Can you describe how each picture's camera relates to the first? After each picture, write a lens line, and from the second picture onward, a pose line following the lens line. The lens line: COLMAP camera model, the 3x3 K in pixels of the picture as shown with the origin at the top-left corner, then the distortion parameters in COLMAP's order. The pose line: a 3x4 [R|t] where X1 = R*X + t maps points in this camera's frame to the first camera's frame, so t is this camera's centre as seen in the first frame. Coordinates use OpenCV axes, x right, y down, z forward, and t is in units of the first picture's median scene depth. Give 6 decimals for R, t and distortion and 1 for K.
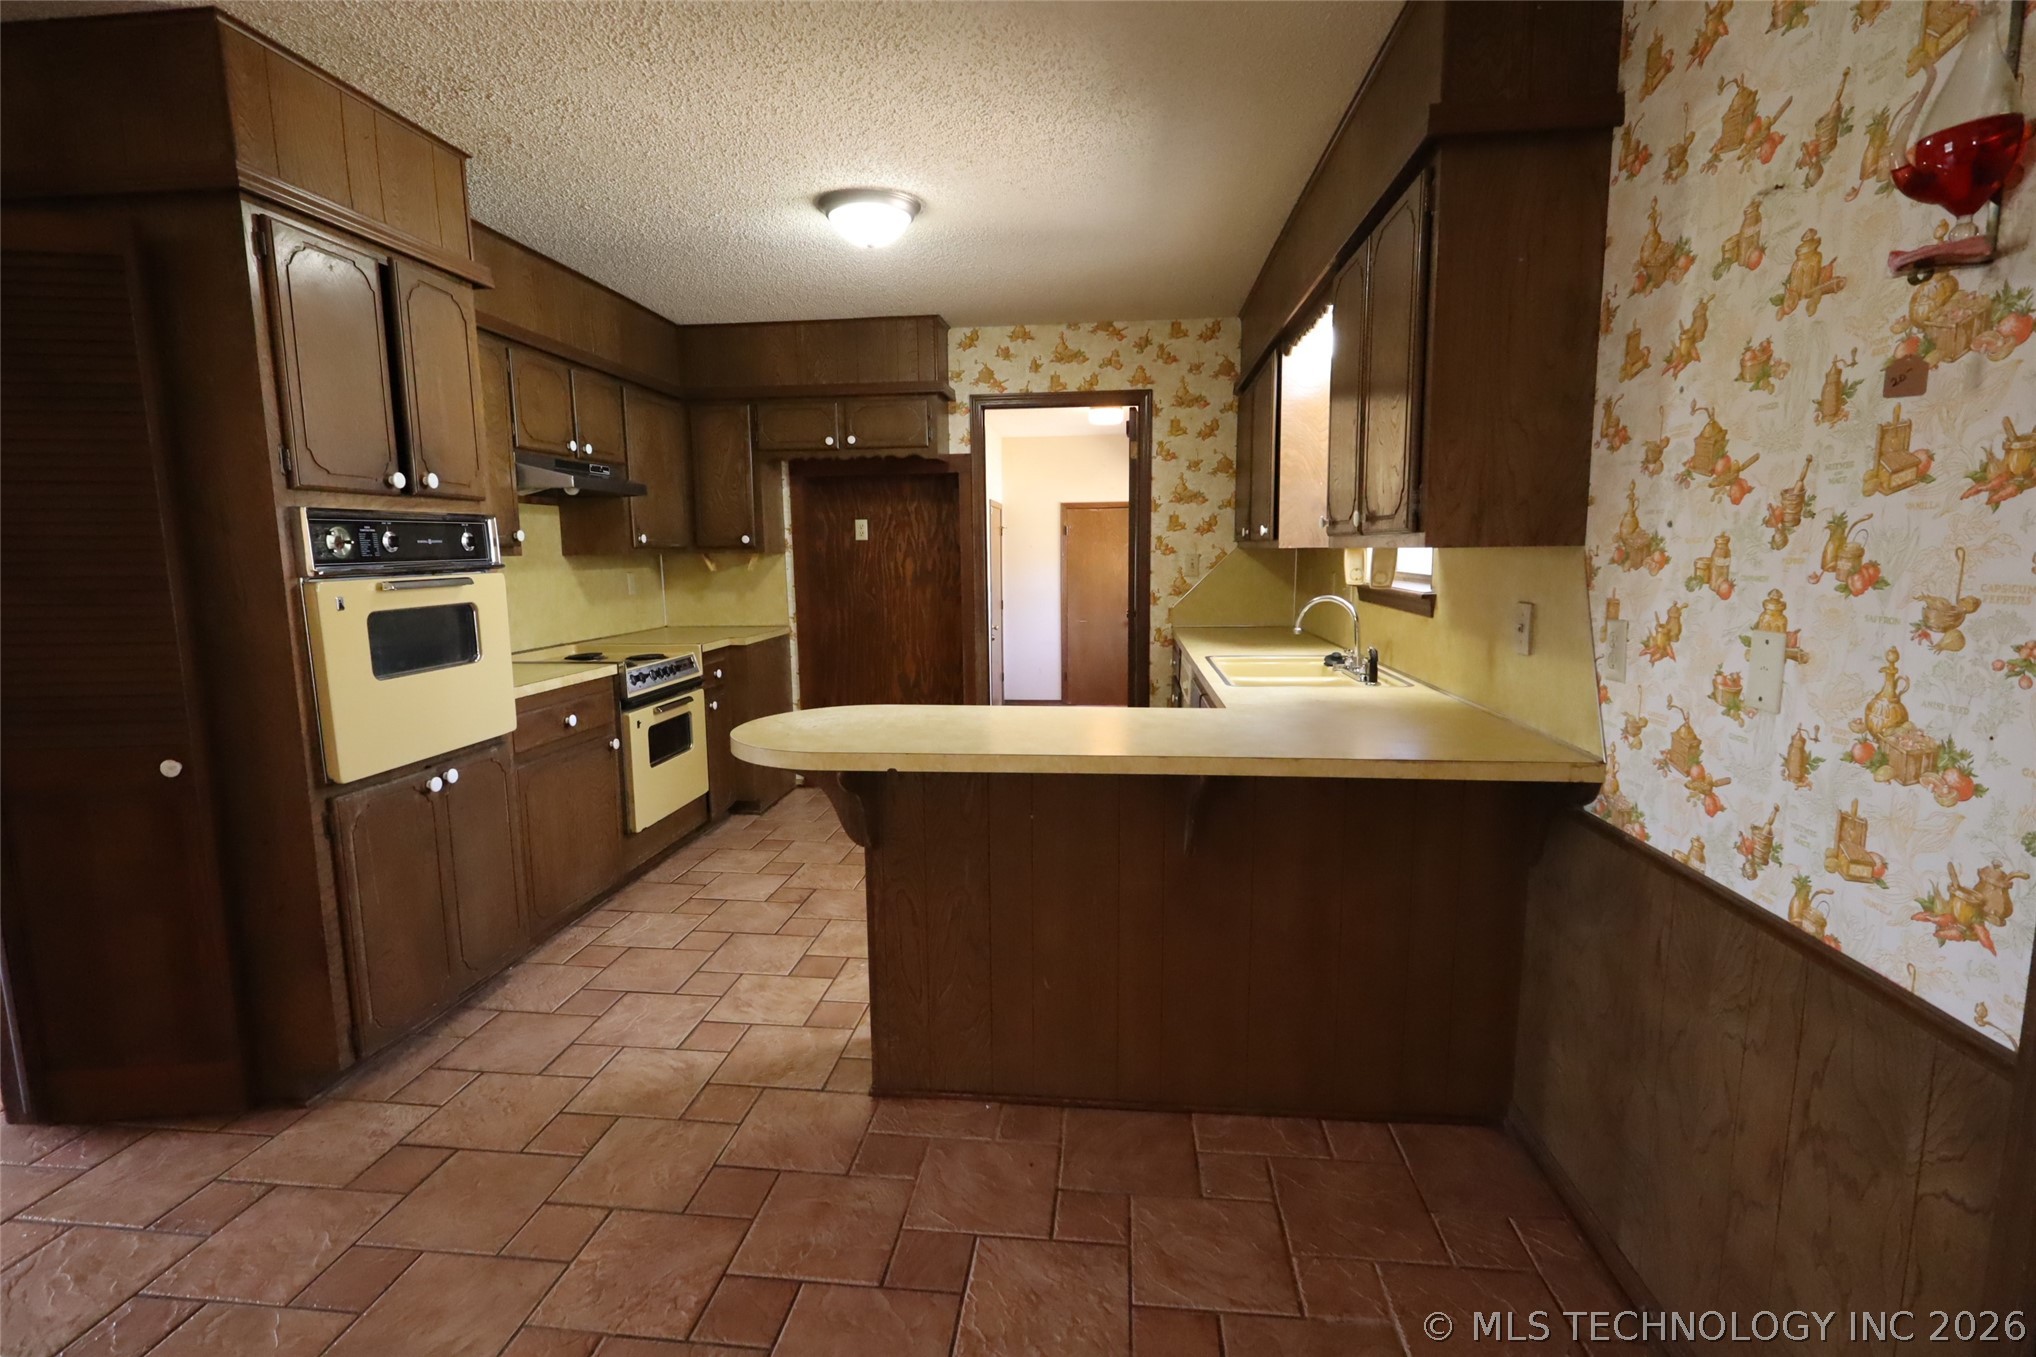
lens RADIAL K [[941.7, 0, 1018.0], [0, 941.7, 678.5], [0, 0, 1]] dist [-0.002413, 0.000363]
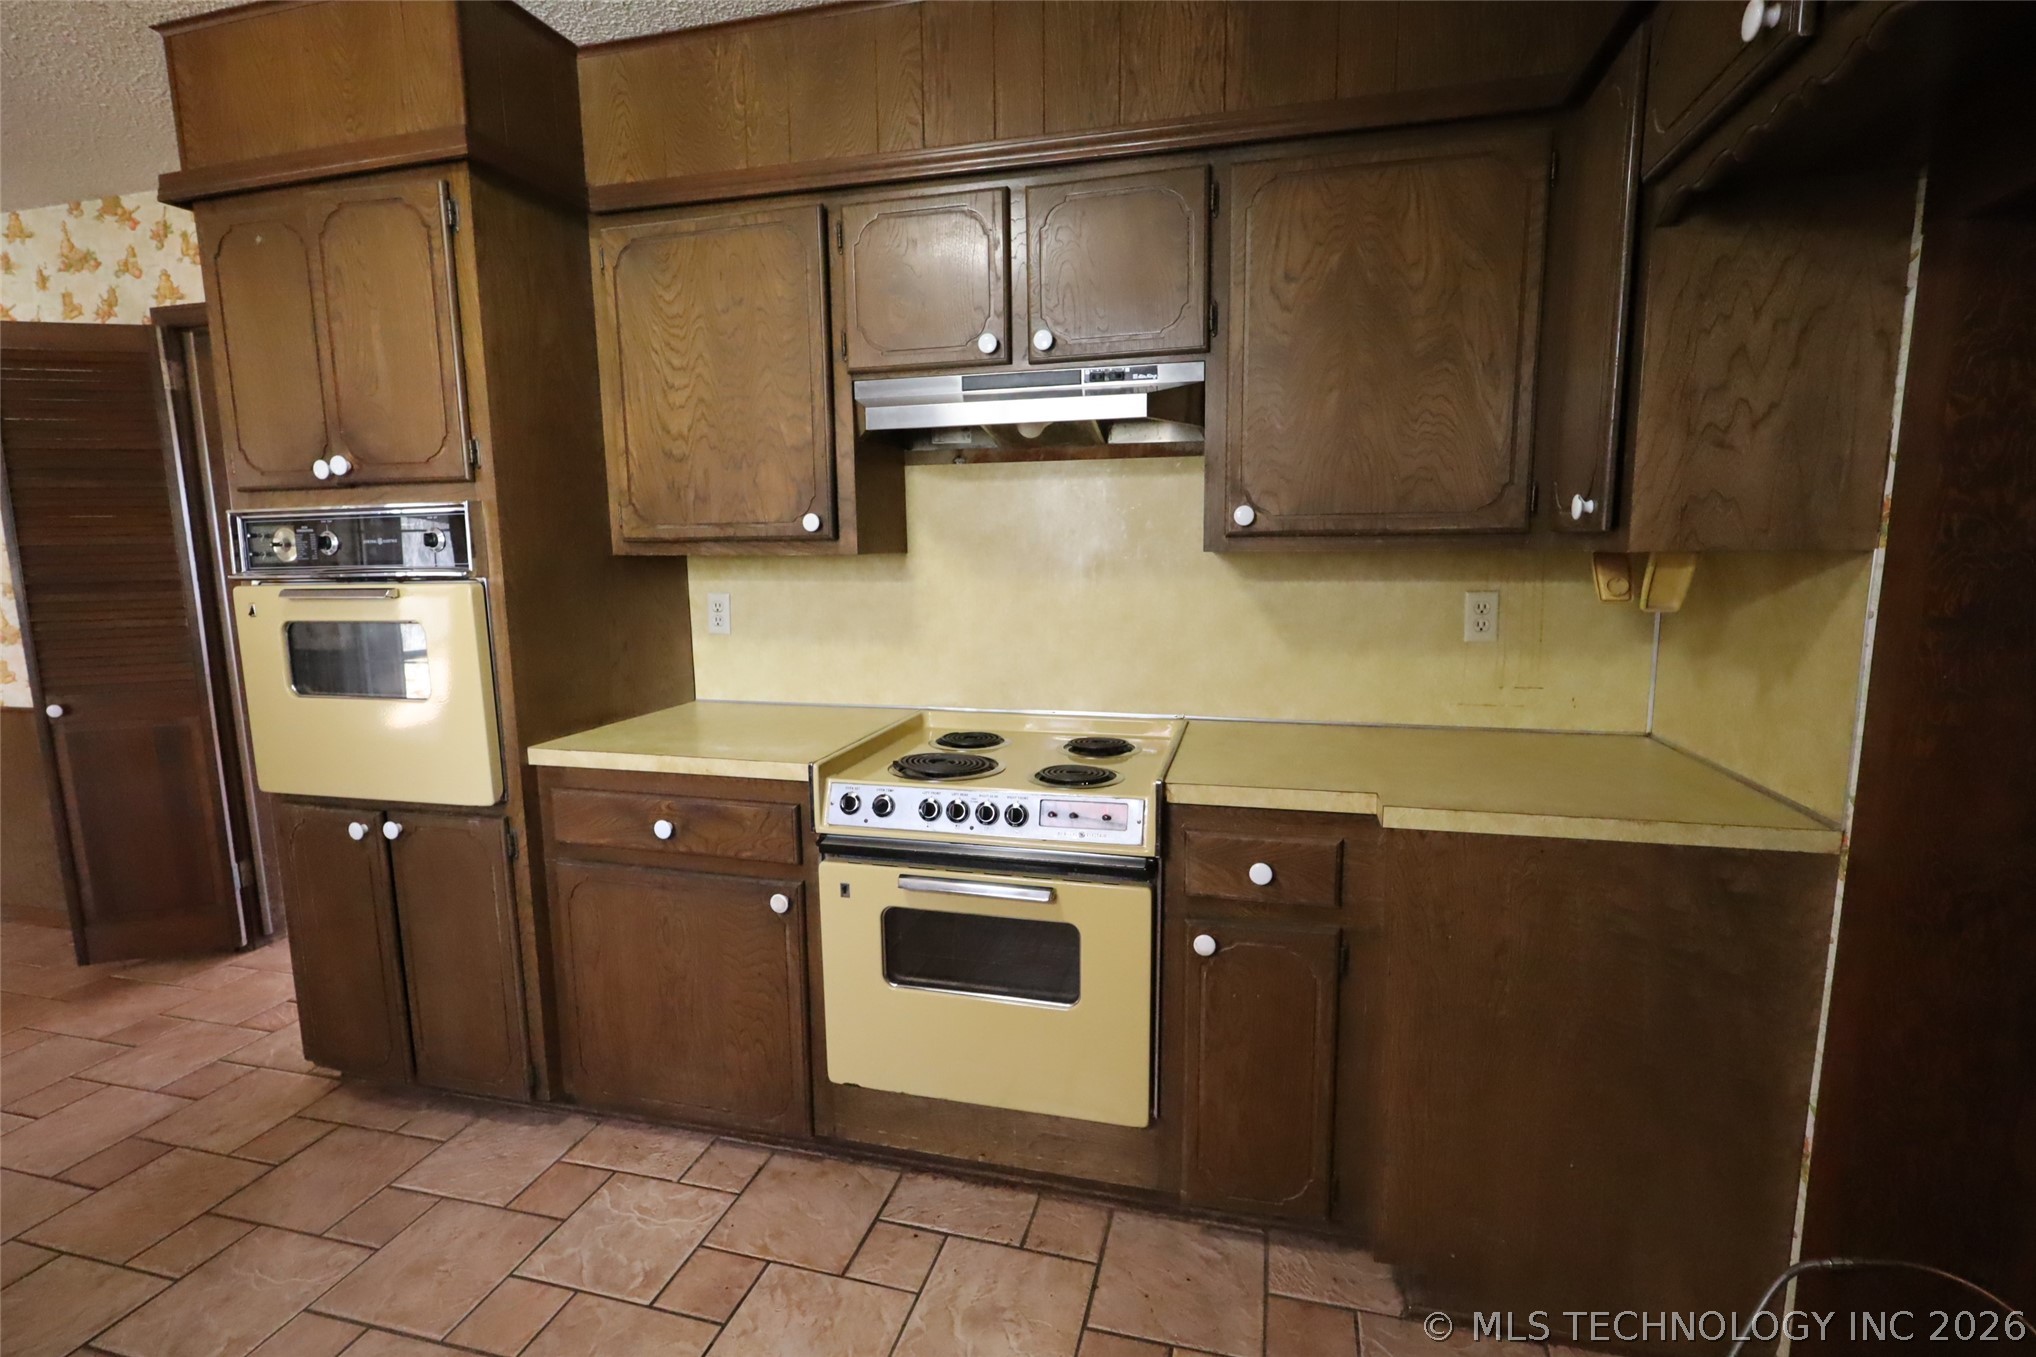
lens RADIAL K [[941.7, 0, 1018.0], [0, 941.7, 678.5], [0, 0, 1]] dist [-0.002413, 0.000363]
pose [[-0.151352, 0.154358, -0.976353, 0.080495], [-0.120986, 0.977413, 0.173281, -0.208354], [0.981048, 0.144352, -0.129258, 1.460202]]
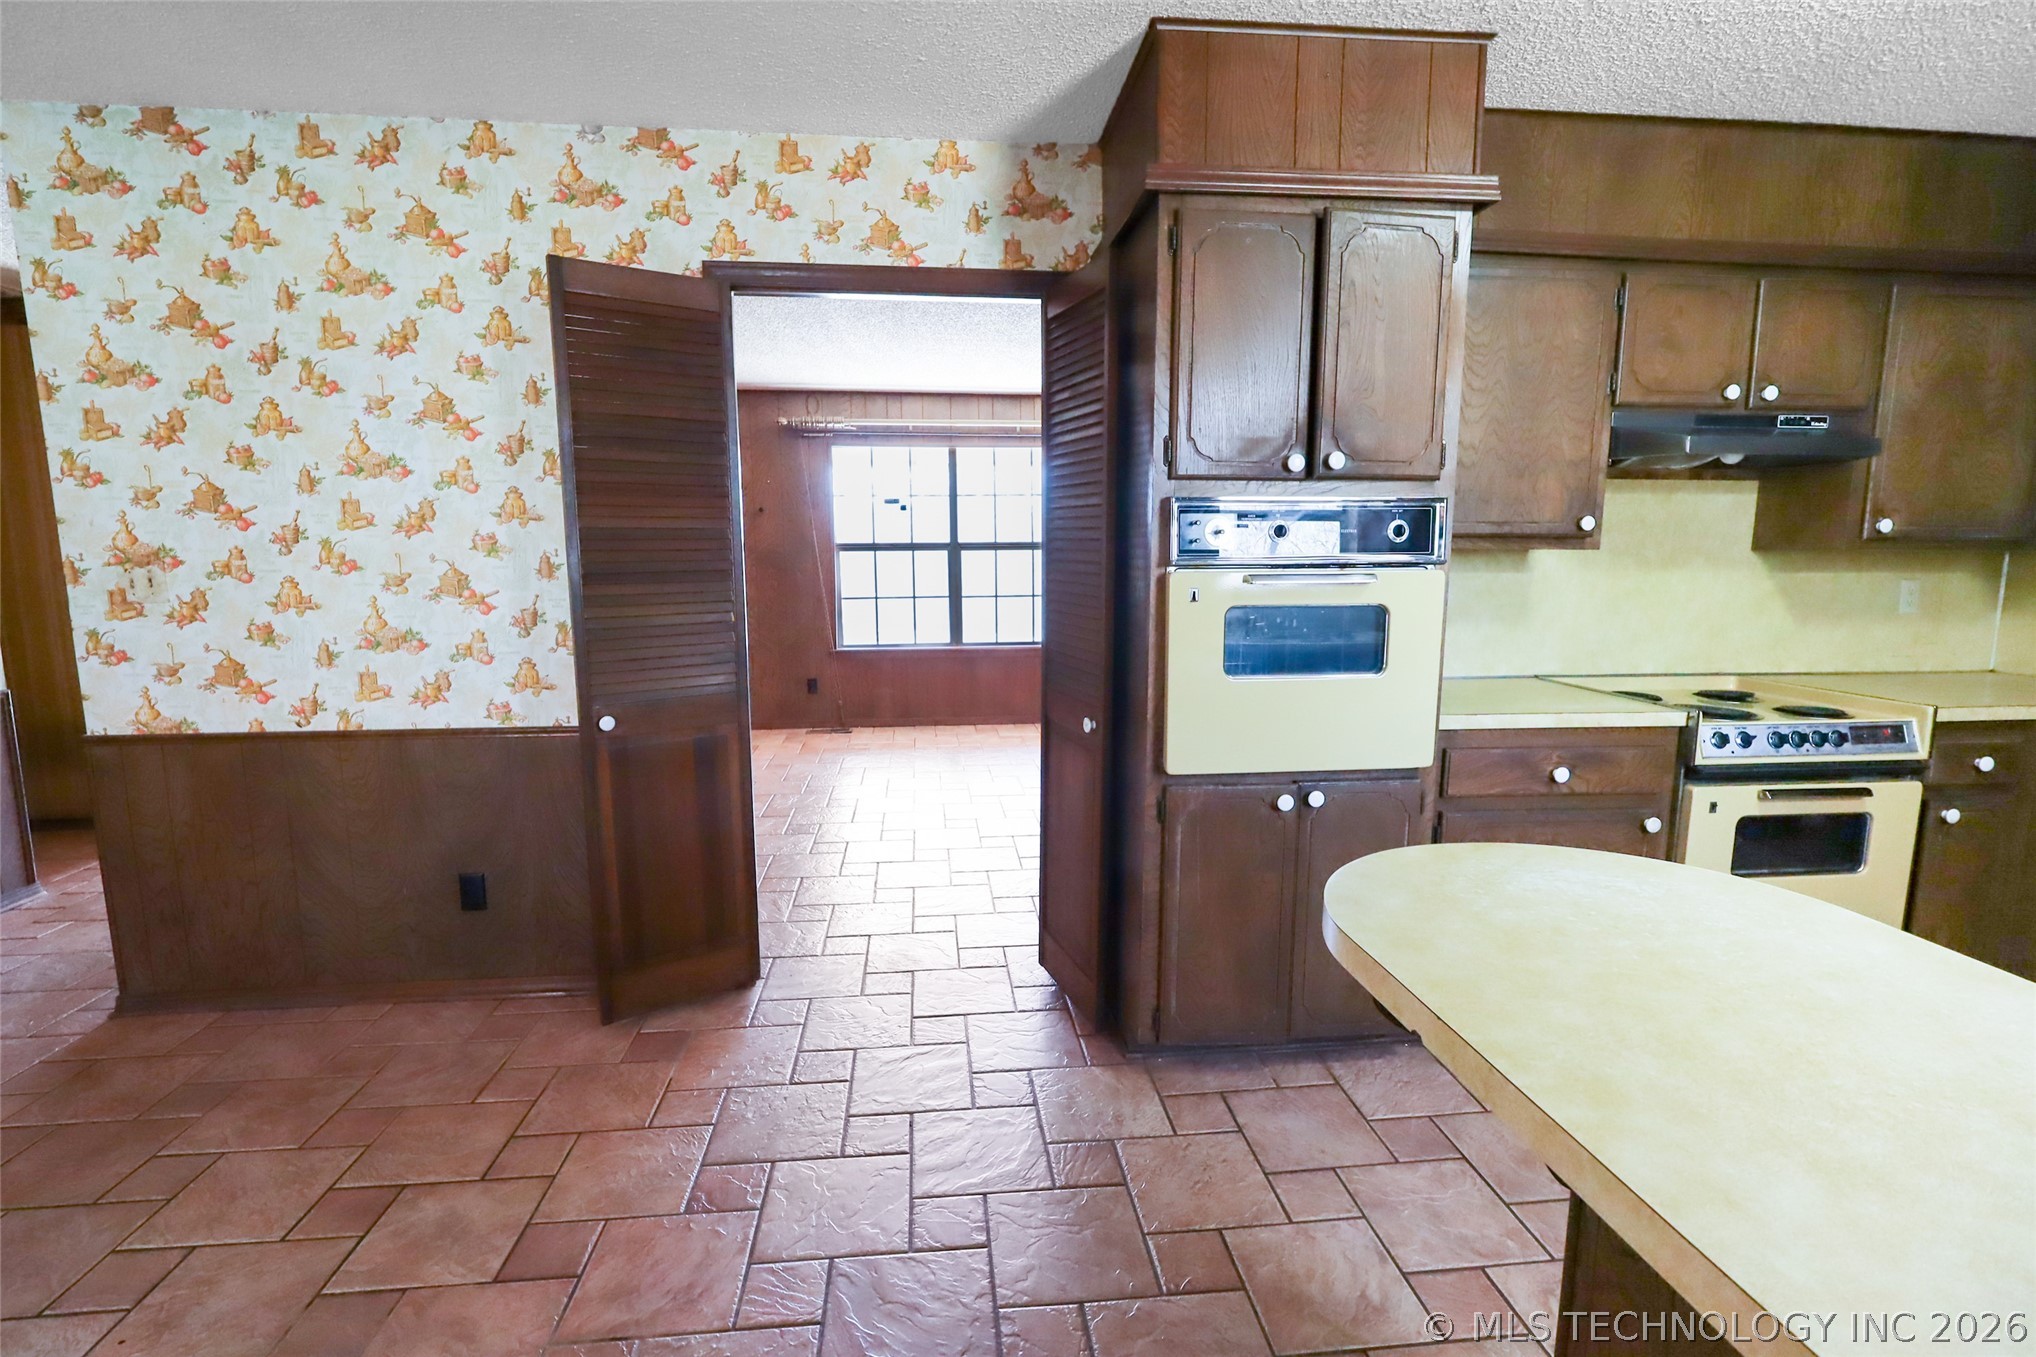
lens RADIAL K [[947.2, 0, 1015.8], [0, 947.2, 681.6], [0, 0, 1]] dist [-0.003947, 0.000979]
pose [[0.206242, 0.147612, -0.967303, 0.159920], [-0.137271, 0.983145, 0.120762, -0.064987], [0.968825, 0.107876, 0.223028, 0.470167]]
